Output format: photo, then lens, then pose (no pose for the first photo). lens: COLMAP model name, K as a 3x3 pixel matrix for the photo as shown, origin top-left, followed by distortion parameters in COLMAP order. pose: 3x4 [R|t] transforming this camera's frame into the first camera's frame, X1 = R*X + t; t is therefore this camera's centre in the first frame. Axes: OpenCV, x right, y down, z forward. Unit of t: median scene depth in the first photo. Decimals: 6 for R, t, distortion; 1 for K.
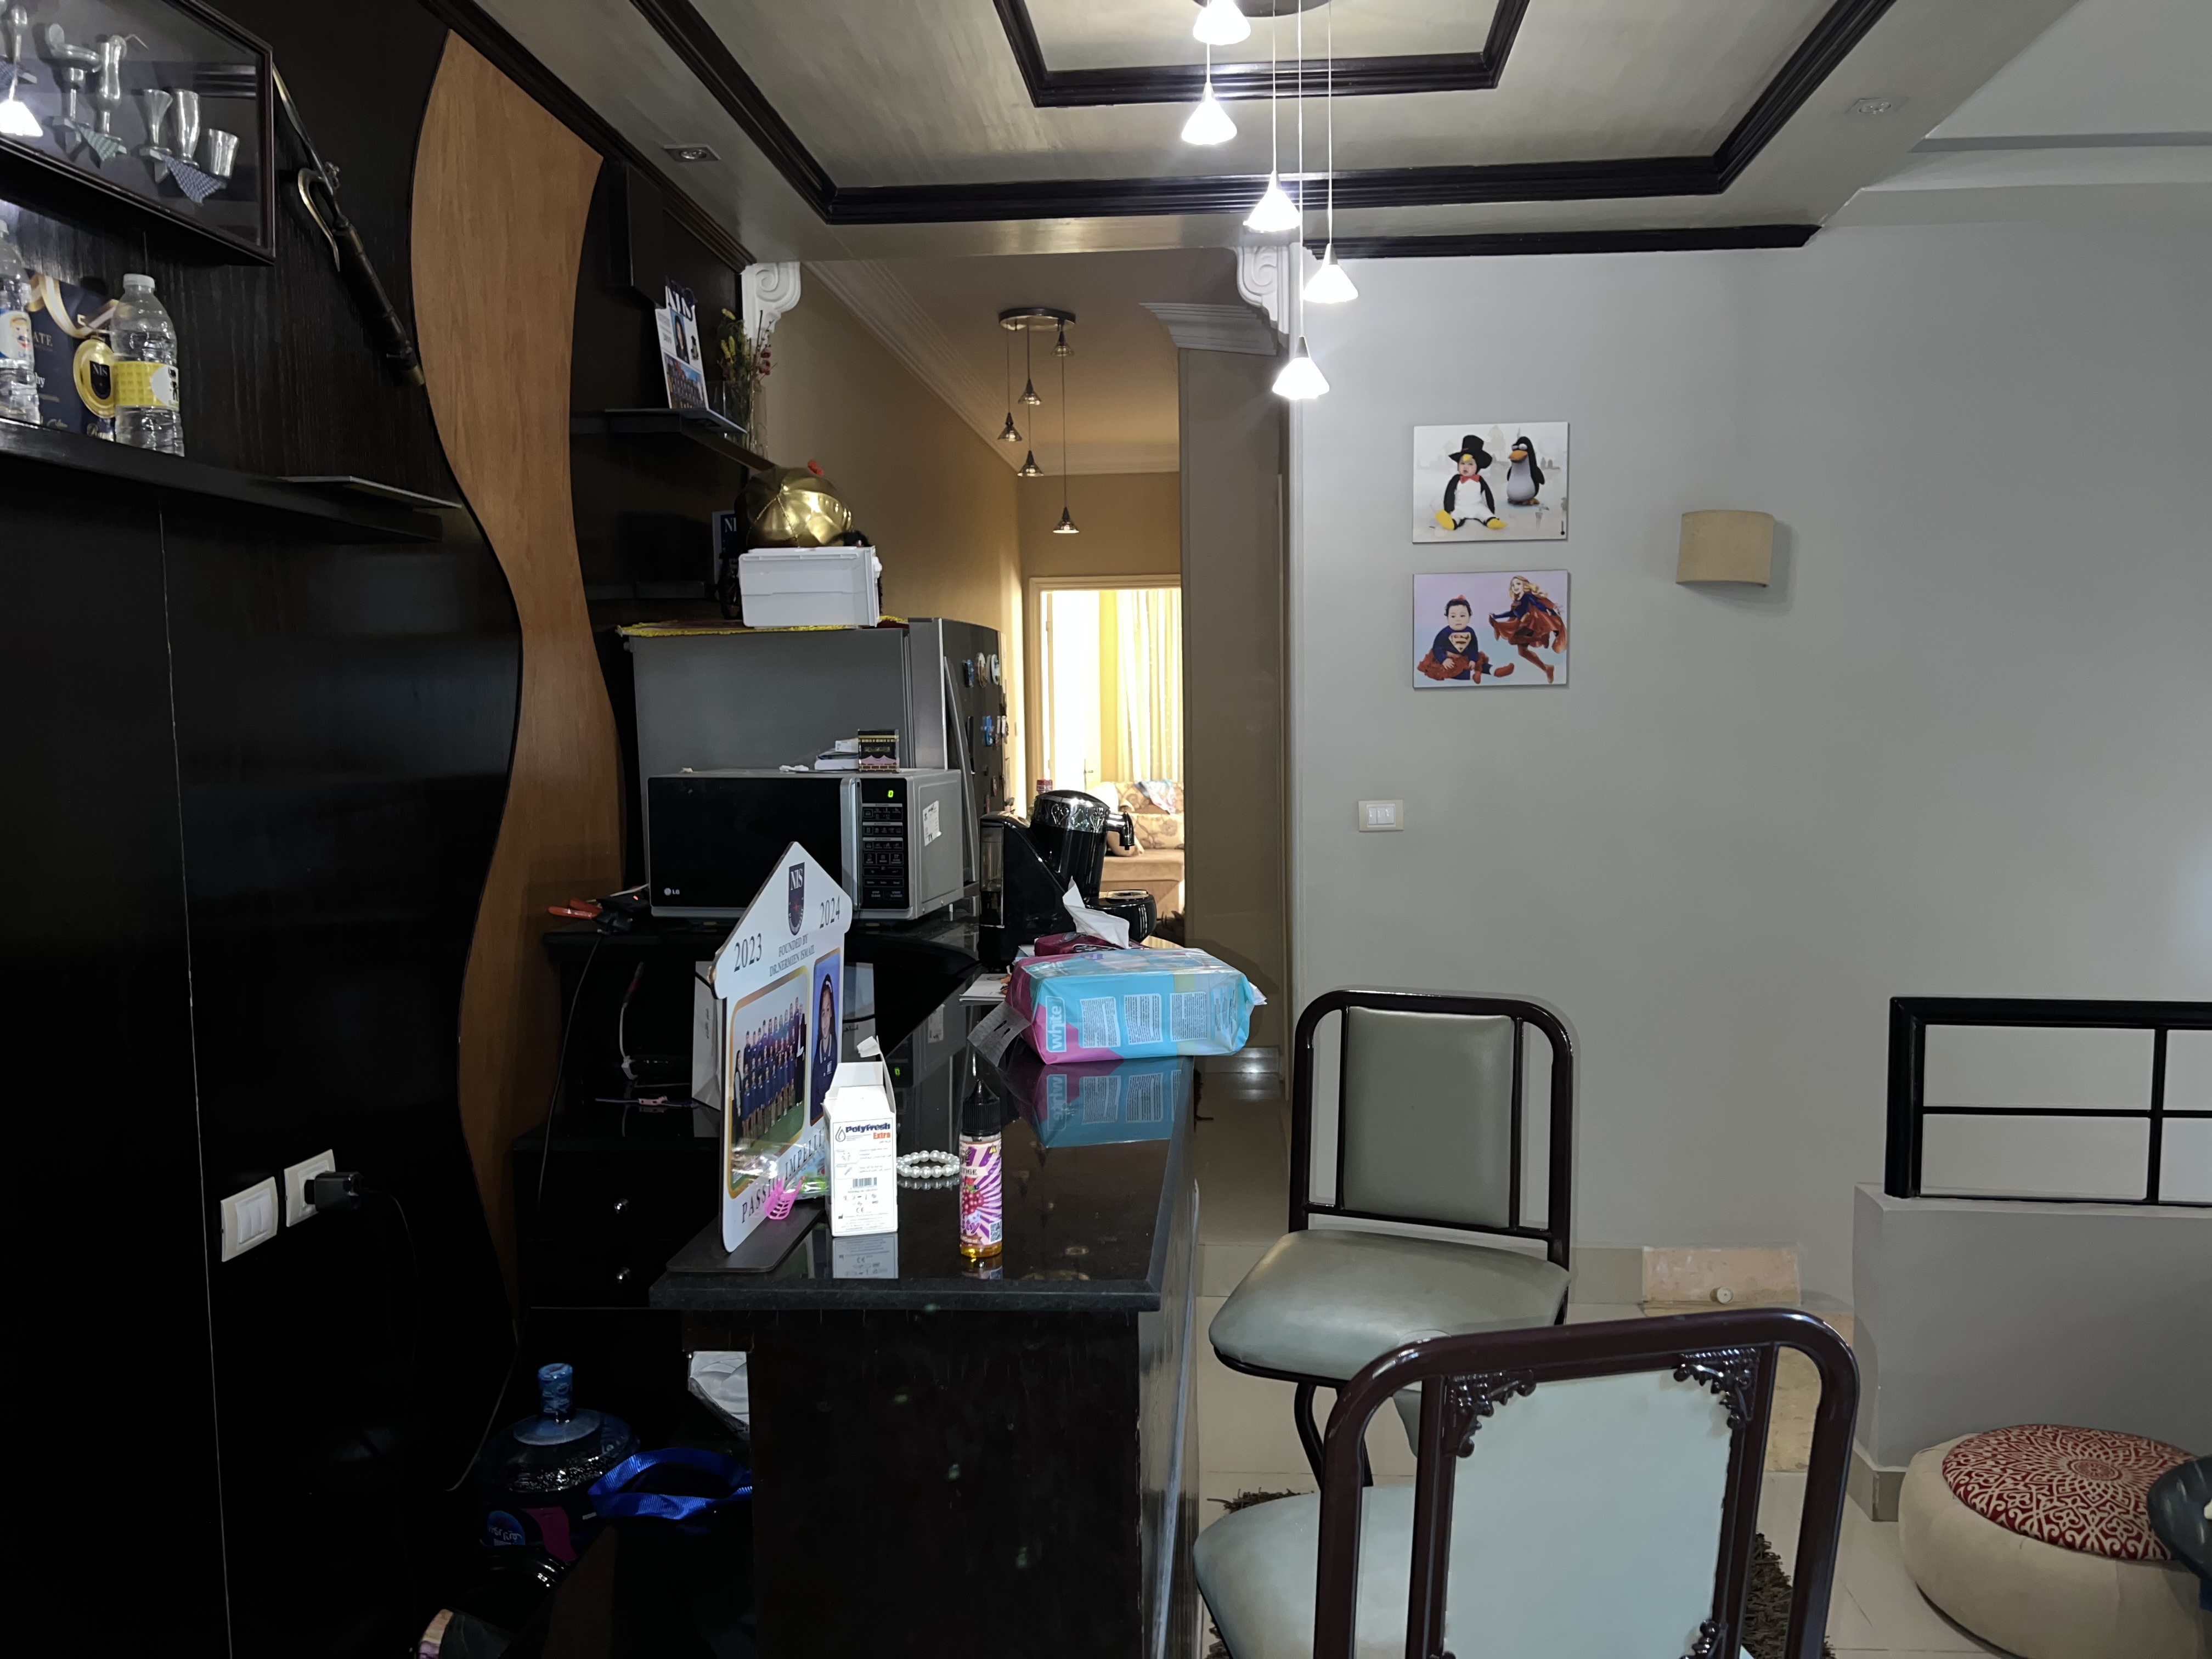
lens RADIAL K [[1712.3, 0, 1169.0], [0, 1712.3, 835.8], [0, 0, 1]] dist [0.051696, -0.056054]
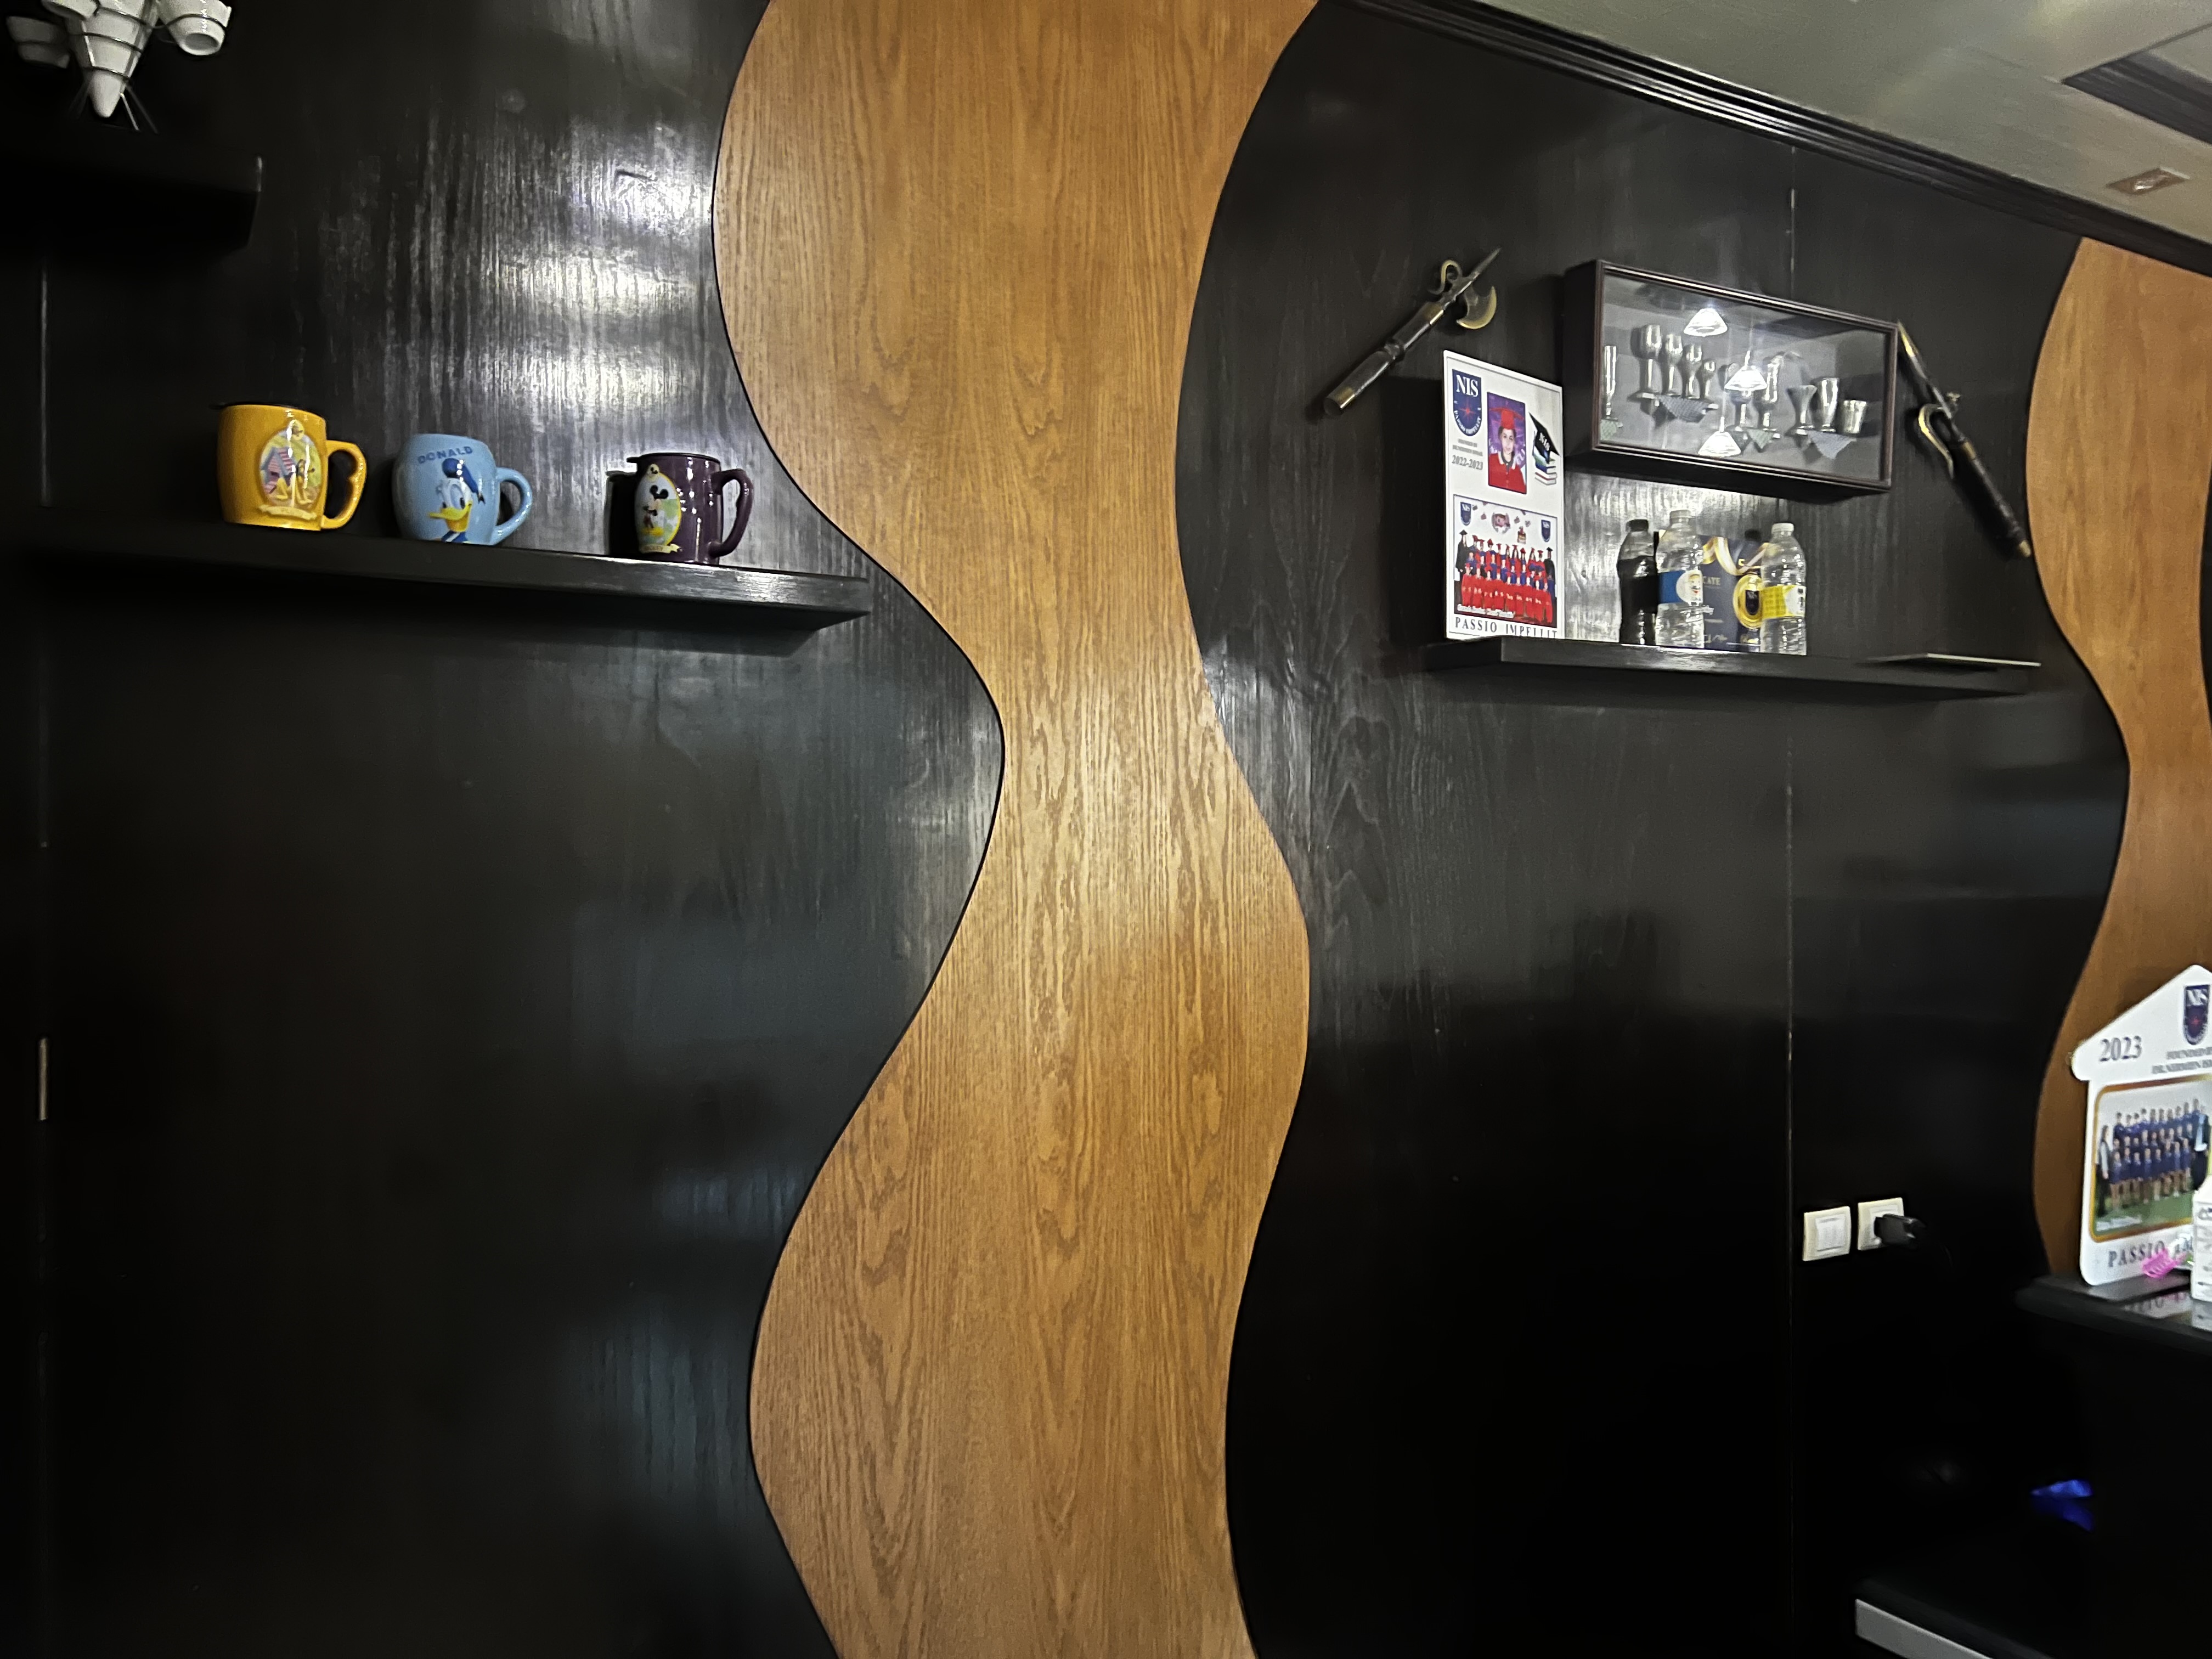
lens RADIAL K [[1712.3, 0, 1103.6], [0, 1712.3, 833.1], [0, 0, 1]] dist [0.051696, -0.056054]
pose [[0.573429, 0.018717, -0.819042, 0.191469], [-0.071488, 0.997069, -0.027265, -0.000824], [0.816131, 0.074187, 0.573086, -0.179196]]
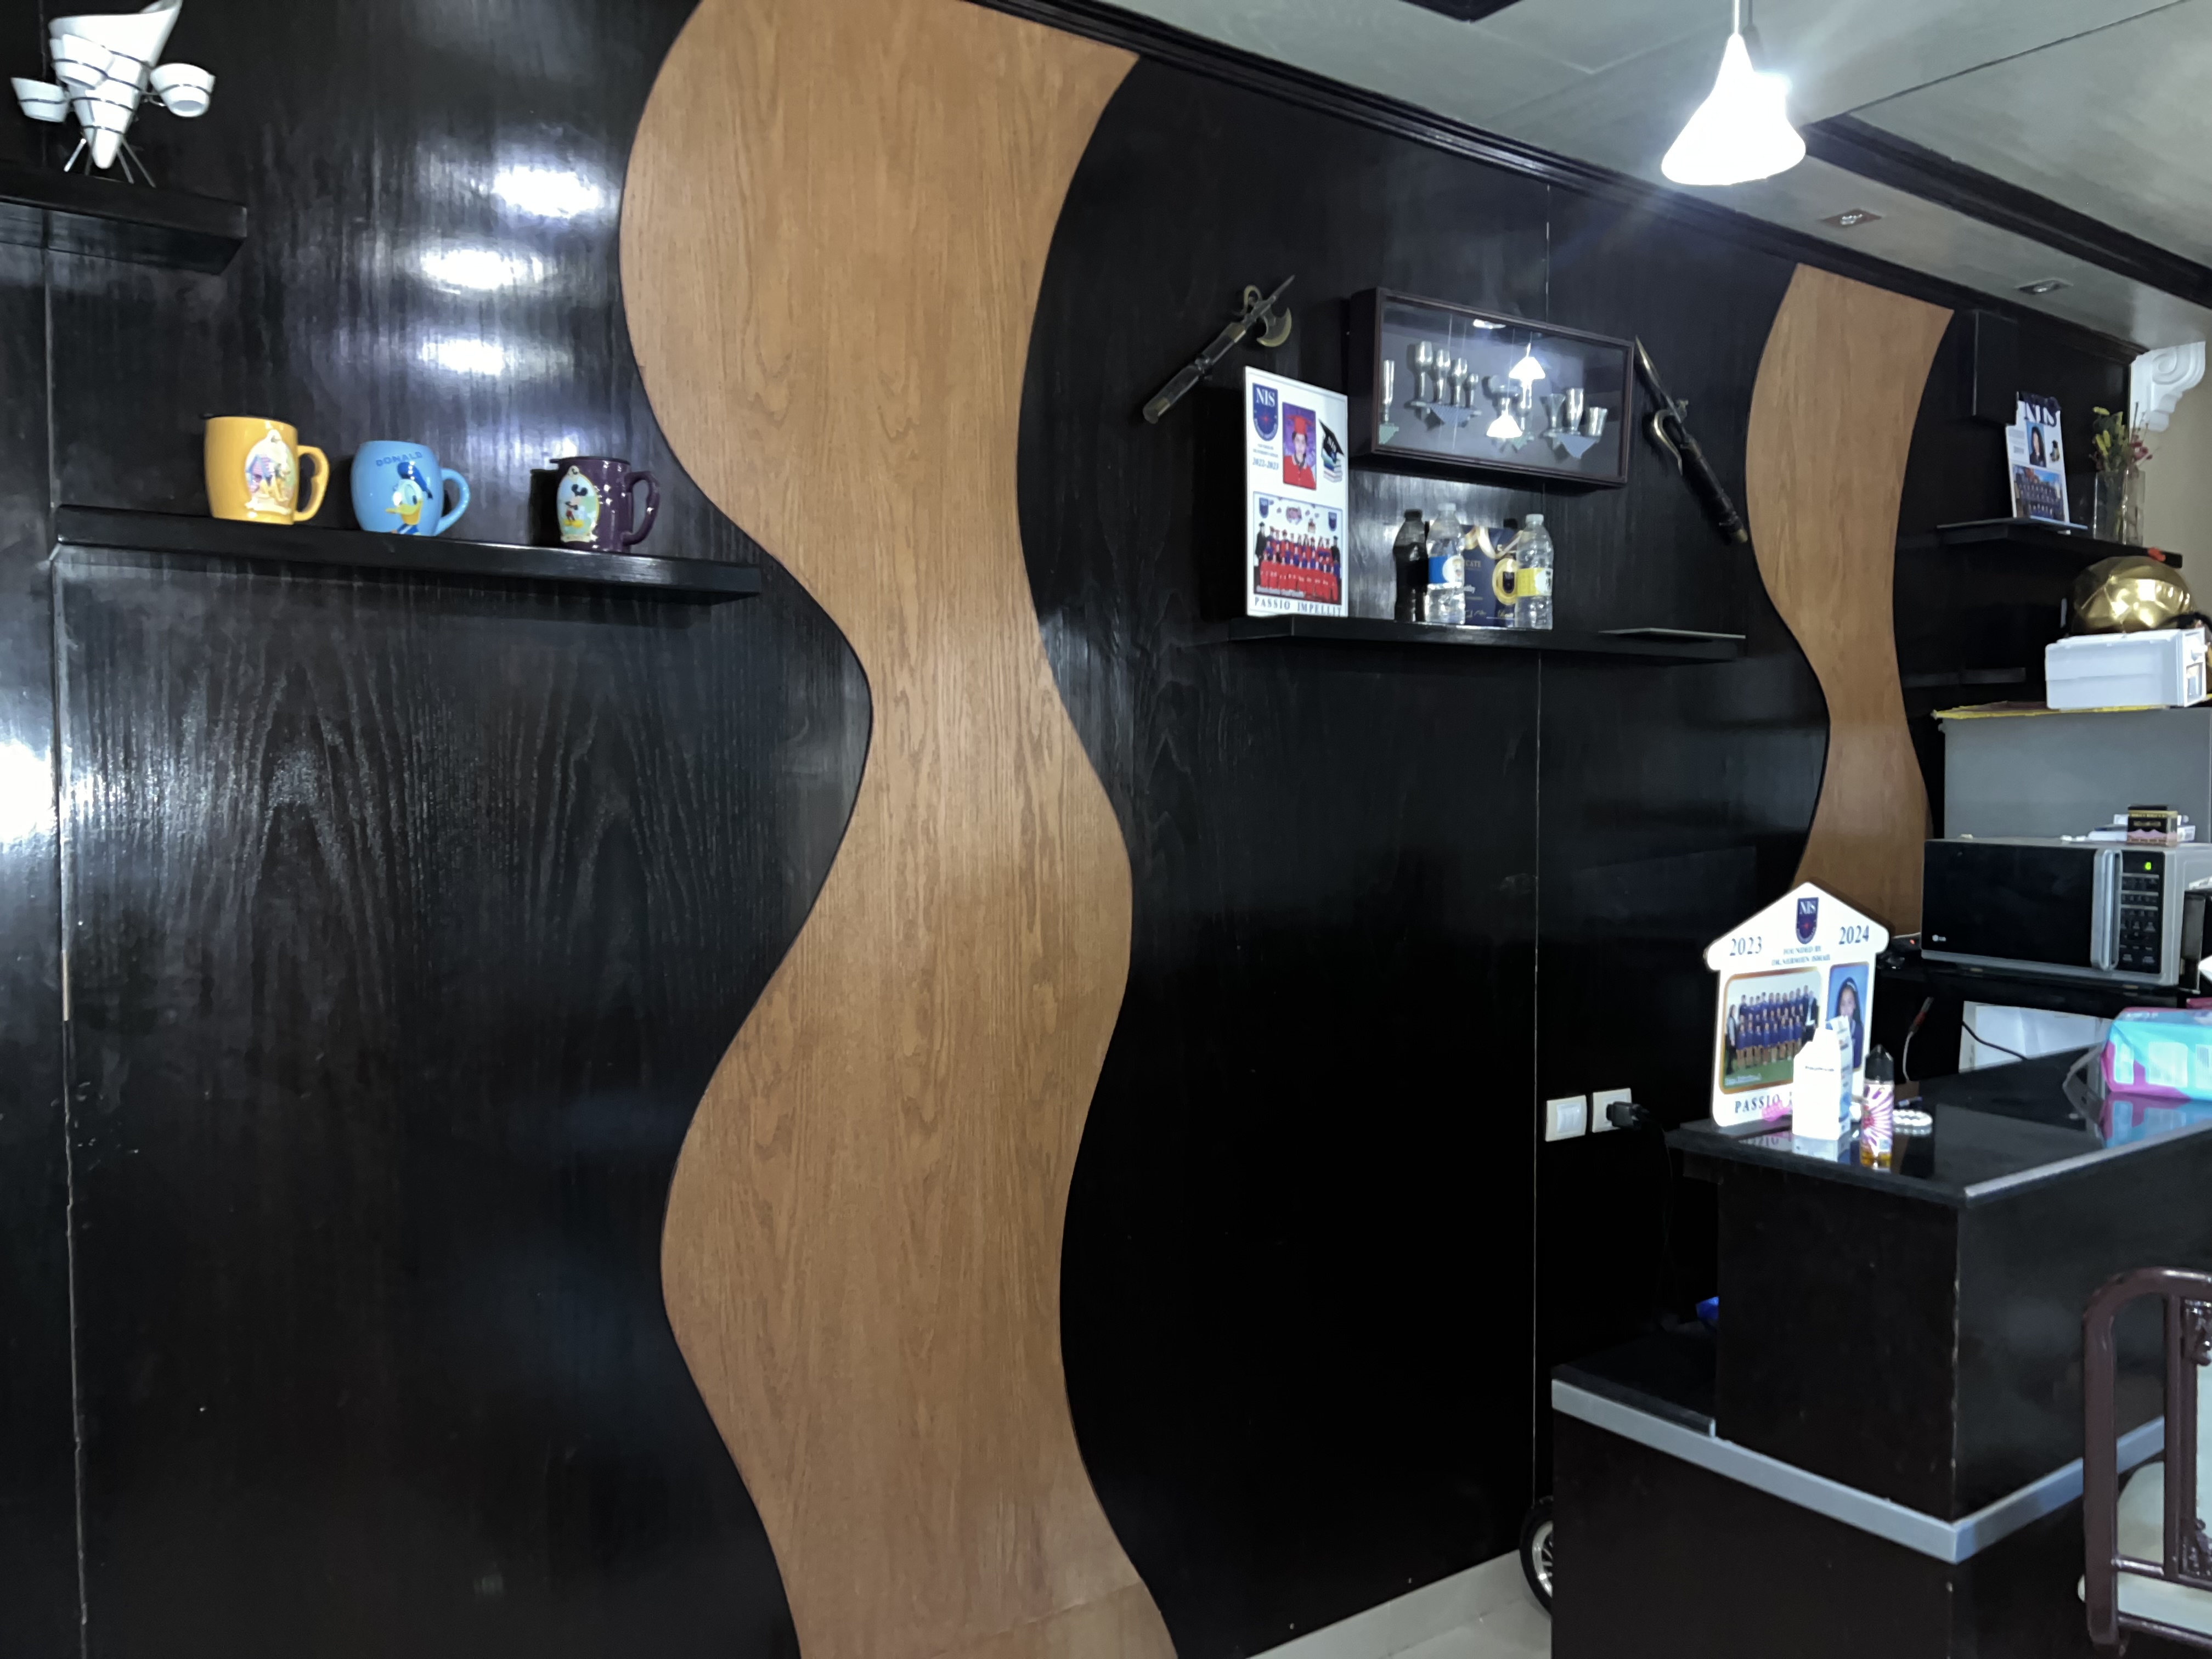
lens RADIAL K [[1712.3, 0, 1124.8], [0, 1712.3, 843.1], [0, 0, 1]] dist [0.051696, -0.056054]
pose [[0.659518, 0.047670, -0.750176, 0.312700], [-0.068776, 0.997628, 0.002930, 0.003056], [0.748536, 0.049662, 0.661232, -0.278858]]
